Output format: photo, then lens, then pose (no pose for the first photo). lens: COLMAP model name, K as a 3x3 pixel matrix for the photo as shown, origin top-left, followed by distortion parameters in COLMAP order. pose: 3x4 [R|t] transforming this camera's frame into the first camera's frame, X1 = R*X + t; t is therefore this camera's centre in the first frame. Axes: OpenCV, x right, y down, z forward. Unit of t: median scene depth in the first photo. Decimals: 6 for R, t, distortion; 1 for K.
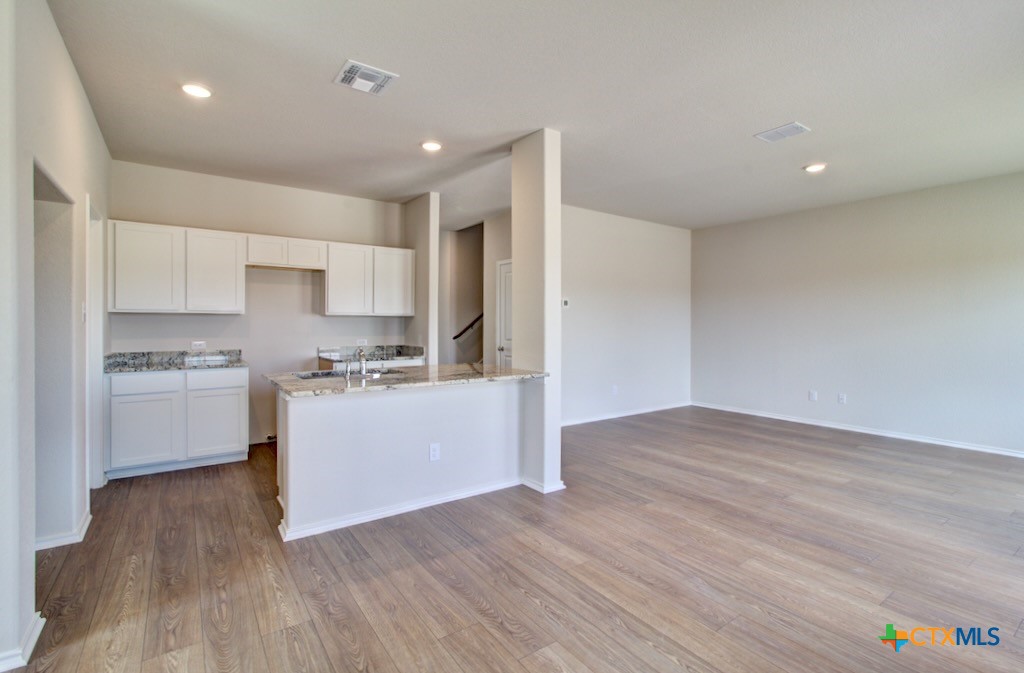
lens RADIAL K [[474.6, 0, 527.2], [0, 474.6, 318.8], [0, 0, 1]] dist [0.005114, 0.000201]
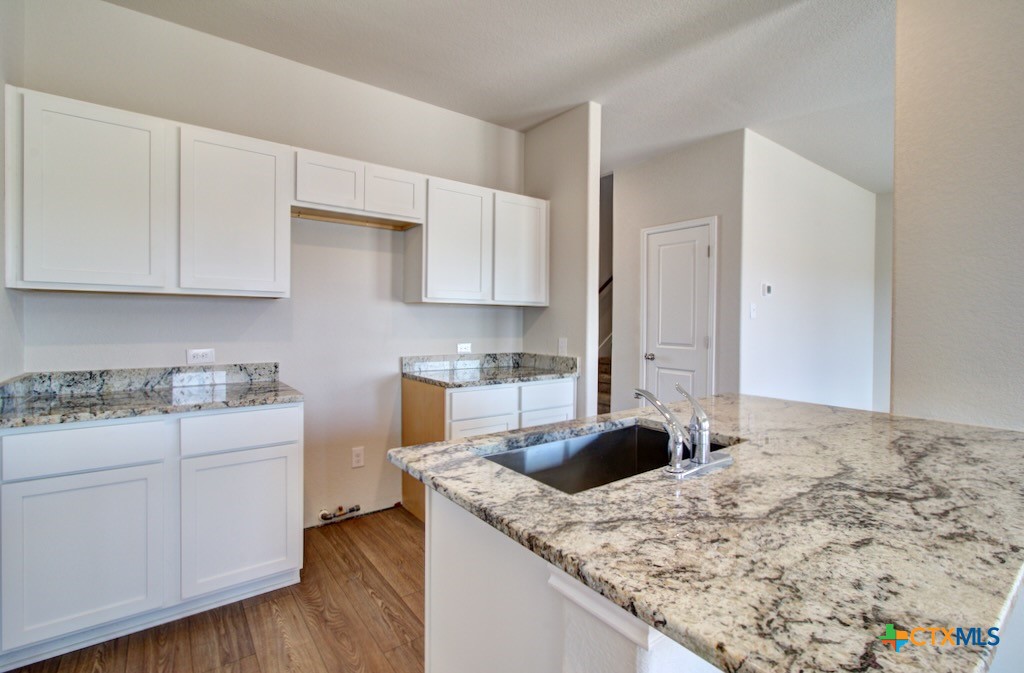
lens RADIAL K [[474.6, 0, 530.9], [0, 474.6, 318.1], [0, 0, 1]] dist [0.005114, 0.000201]
pose [[0.999695, 0.010526, 0.022334, -0.294764], [-0.010770, 0.999883, 0.010824, 0.003278], [-0.022218, -0.011062, 0.999692, 0.405163]]
